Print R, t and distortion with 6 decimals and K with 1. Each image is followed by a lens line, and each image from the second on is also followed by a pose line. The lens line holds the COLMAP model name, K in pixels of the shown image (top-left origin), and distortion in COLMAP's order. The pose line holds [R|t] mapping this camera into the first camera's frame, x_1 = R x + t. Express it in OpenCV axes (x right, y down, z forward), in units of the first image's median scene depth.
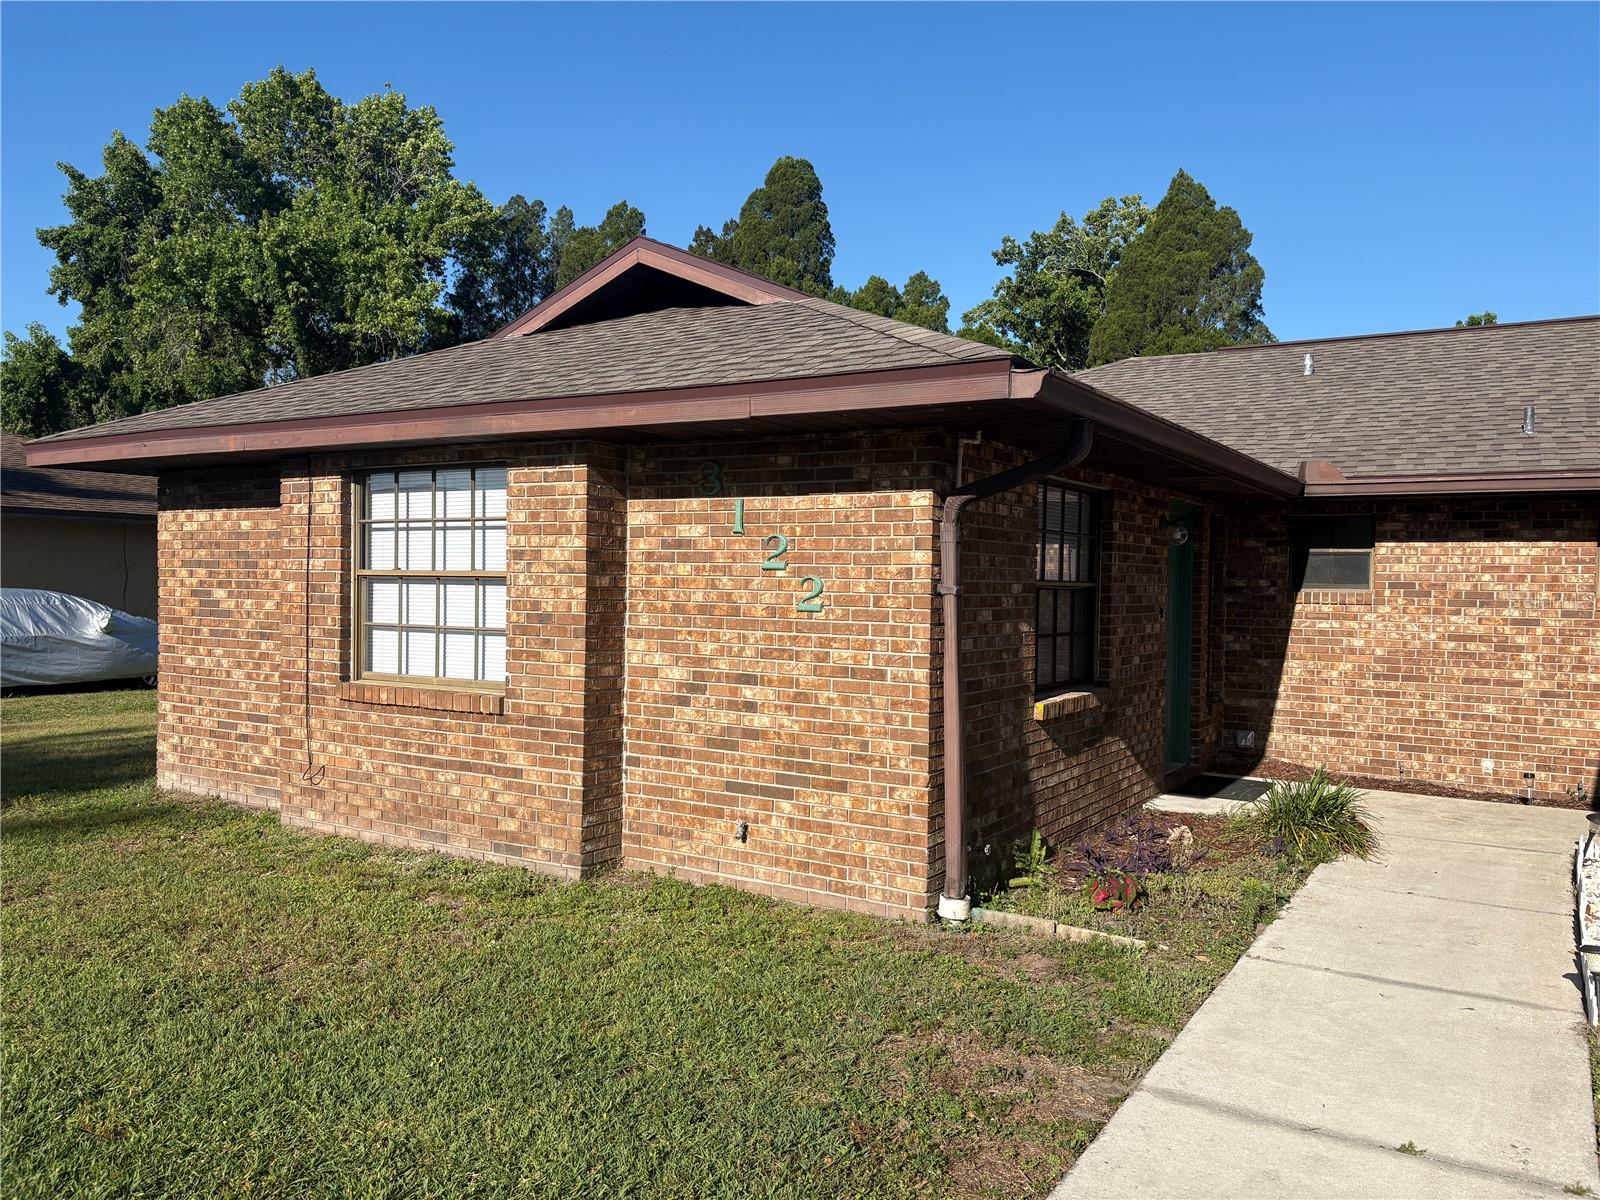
lens RADIAL K [[1203.0, 0, 800.2], [0, 1203.0, 606.8], [0, 0, 1]] dist [0.054039, -0.046306]
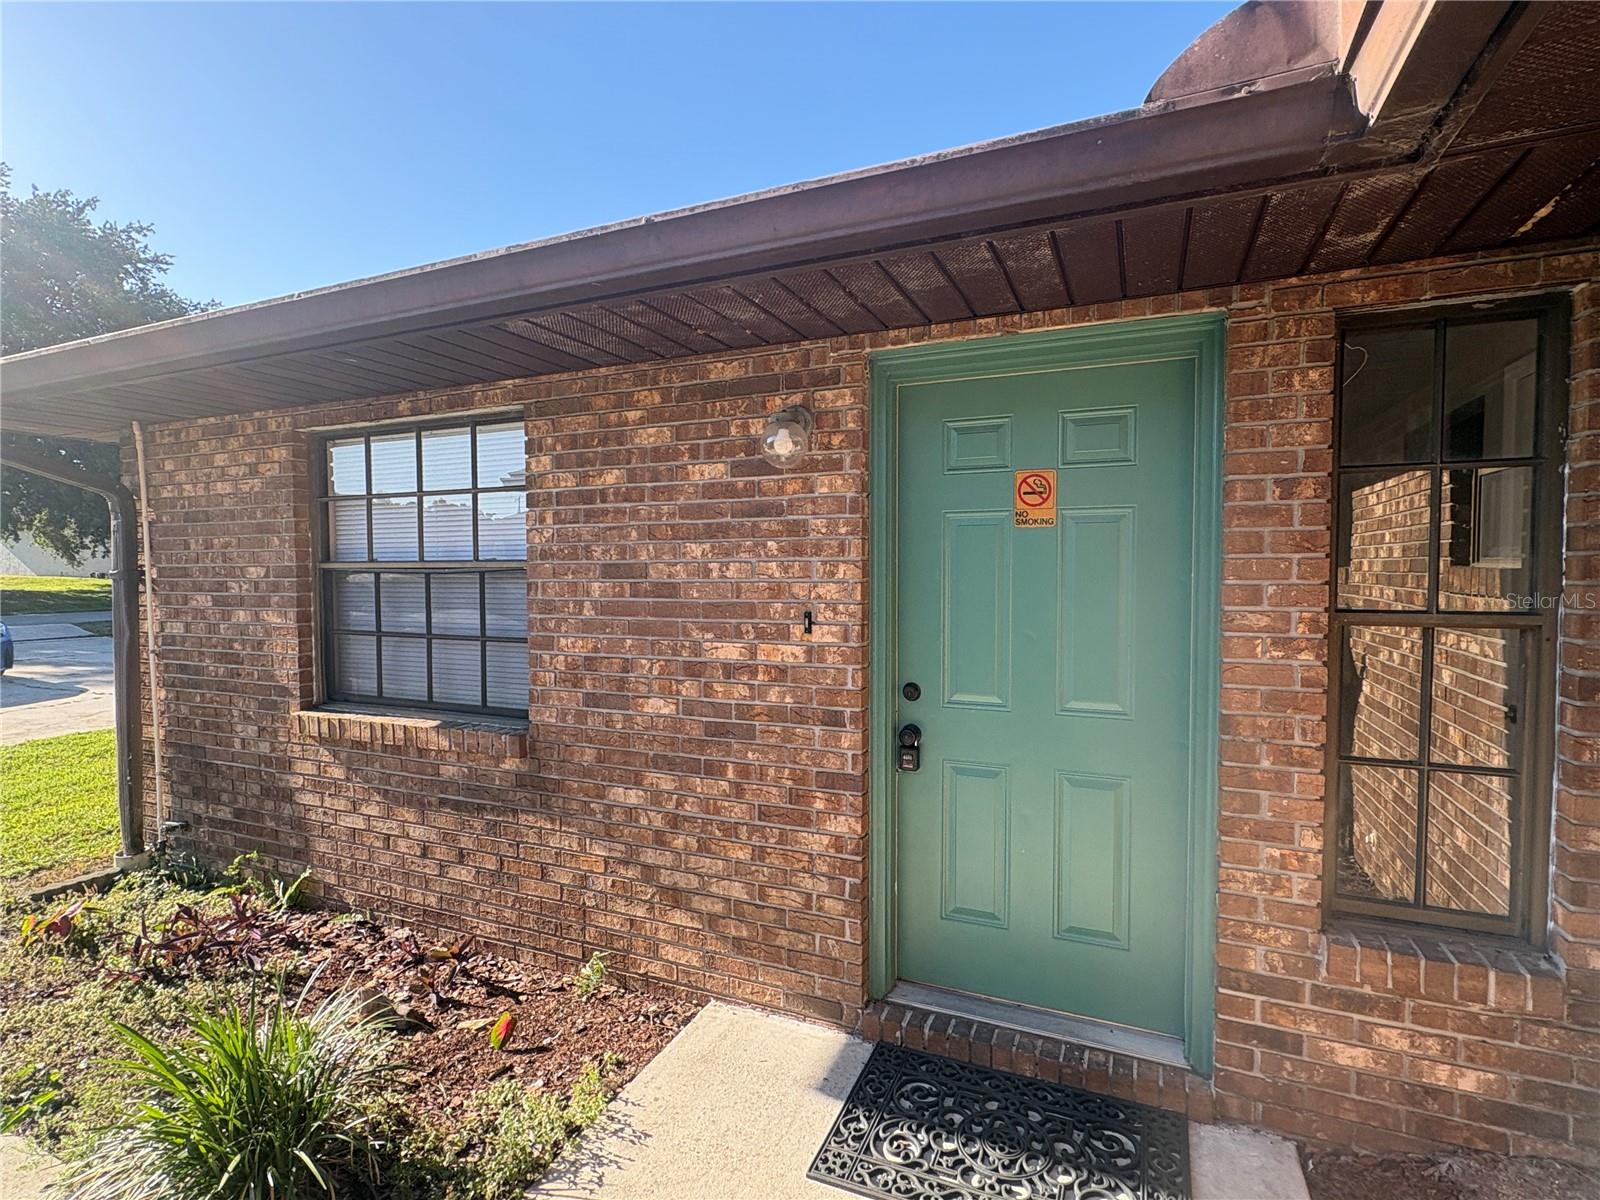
lens RADIAL K [[785.2, 0, 799.8], [0, 785.2, 592.9], [0, 0, 1]] dist [-0.000204, -0.000123]
pose [[0.140503, 0.017997, -0.989917, 0.530540], [-0.012081, 0.999792, 0.016461, -0.009664], [0.990007, 0.009646, 0.140691, 0.864740]]
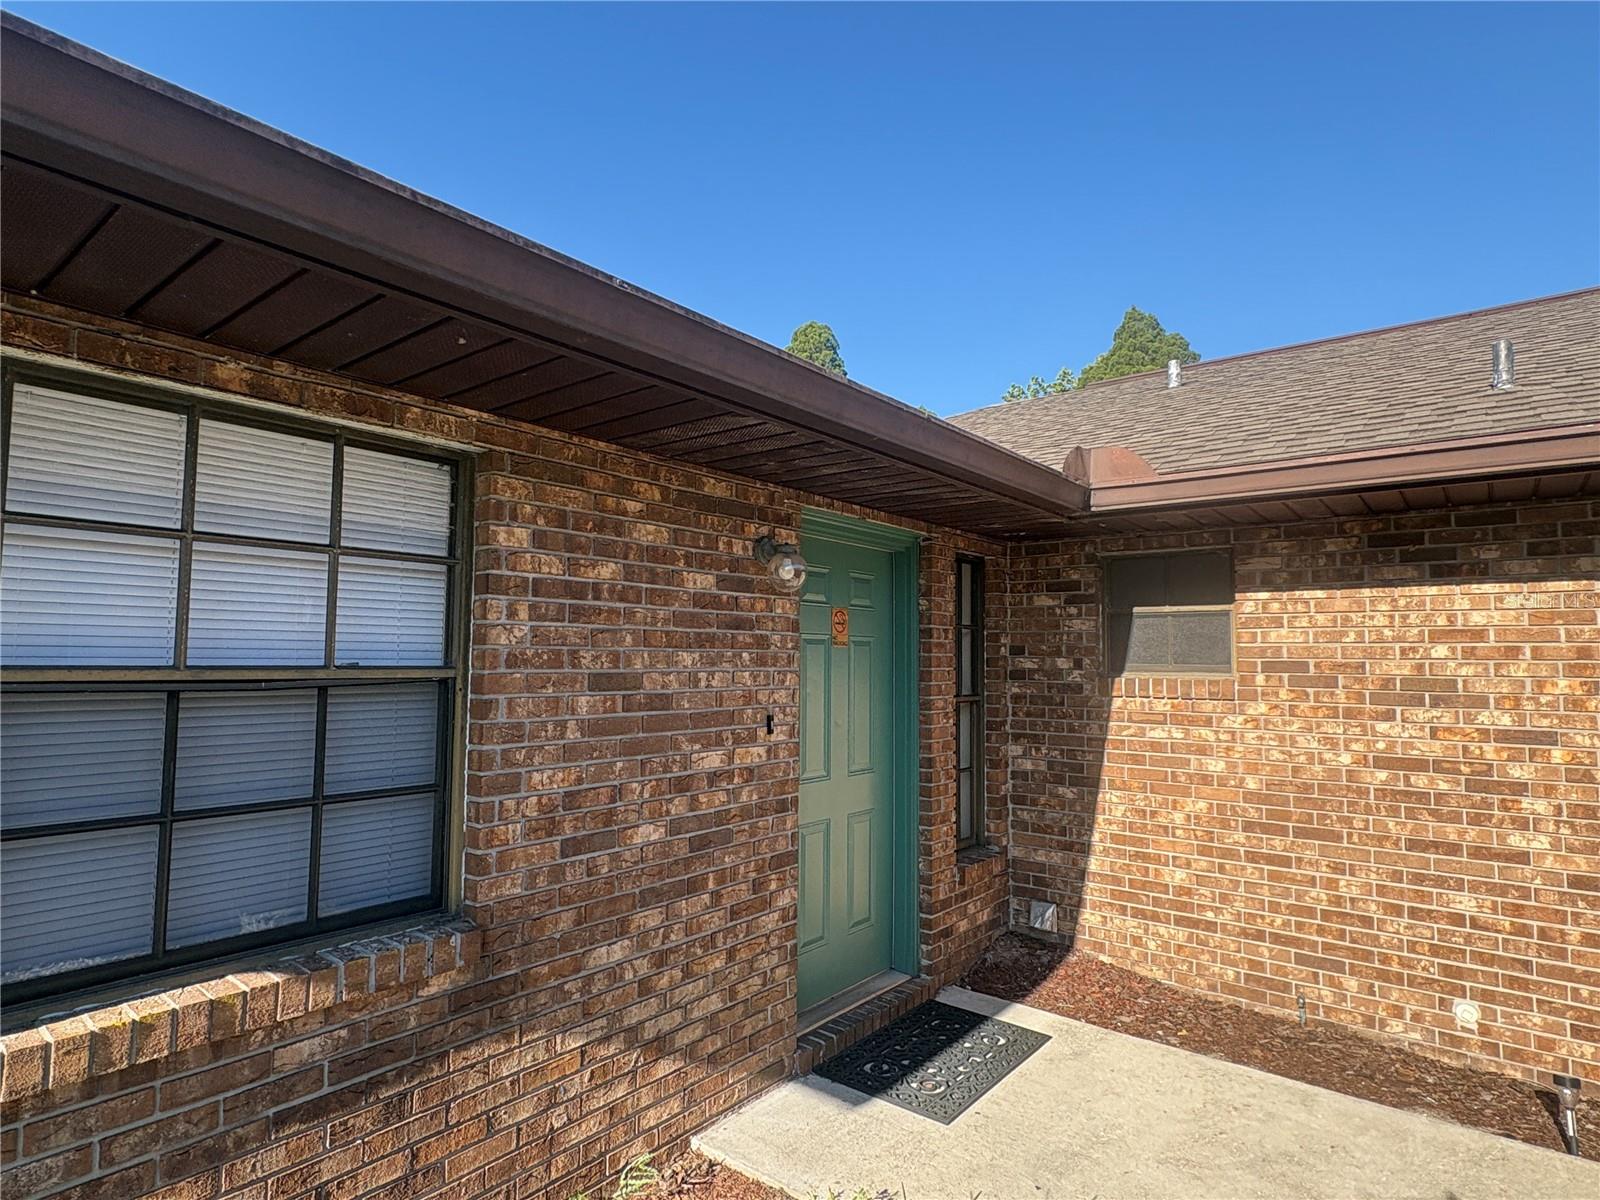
lens RADIAL K [[872.8, 0, 801.8], [0, 872.8, 602.8], [0, 0, 1]] dist [0.001005, -0.002361]
pose [[0.992359, -0.014804, -0.122493, 0.324324], [0.004071, 0.996164, -0.087411, -0.012731], [0.123317, 0.086244, 0.988613, 0.570837]]
